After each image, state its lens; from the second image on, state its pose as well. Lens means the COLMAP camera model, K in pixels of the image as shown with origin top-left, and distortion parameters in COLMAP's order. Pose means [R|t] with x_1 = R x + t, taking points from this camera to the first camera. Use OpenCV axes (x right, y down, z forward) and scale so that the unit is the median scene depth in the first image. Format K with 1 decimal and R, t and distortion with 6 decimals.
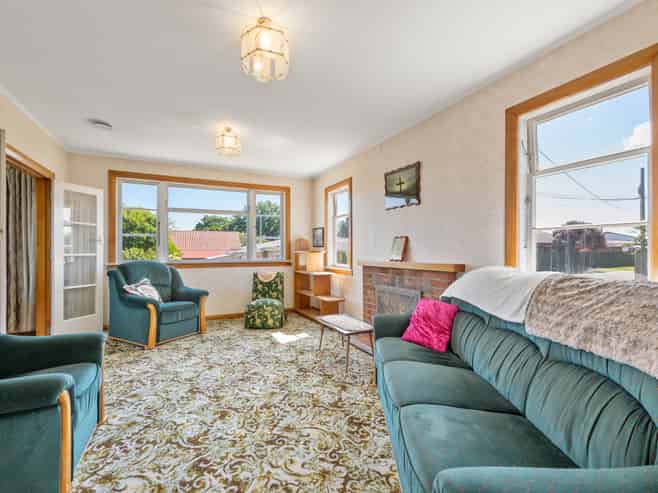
lens RADIAL K [[298.5, 0, 328.5], [0, 298.5, 251.3], [0, 0, 1]] dist [-0.002223, 0.000095]
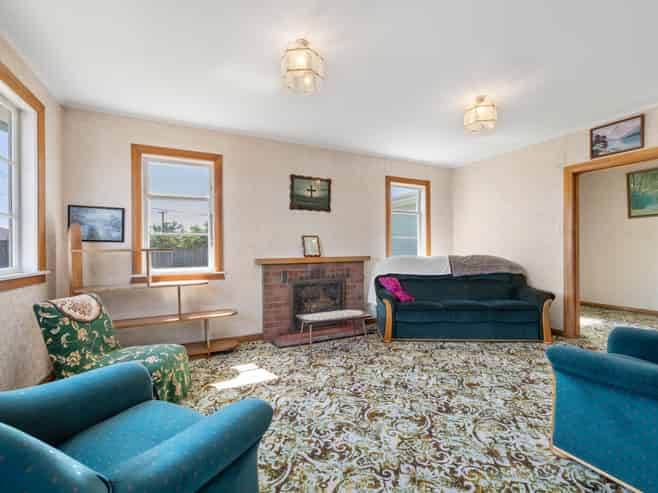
lens RADIAL K [[292.6, 0, 329.2], [0, 292.6, 245.0], [0, 0, 1]] dist [-0.000409, -0.000290]
pose [[0.010397, 0.013553, 0.999854, -1.104998], [0.007580, 0.999878, -0.013632, 0.004979], [-0.999917, 0.007720, 0.010293, 1.124594]]
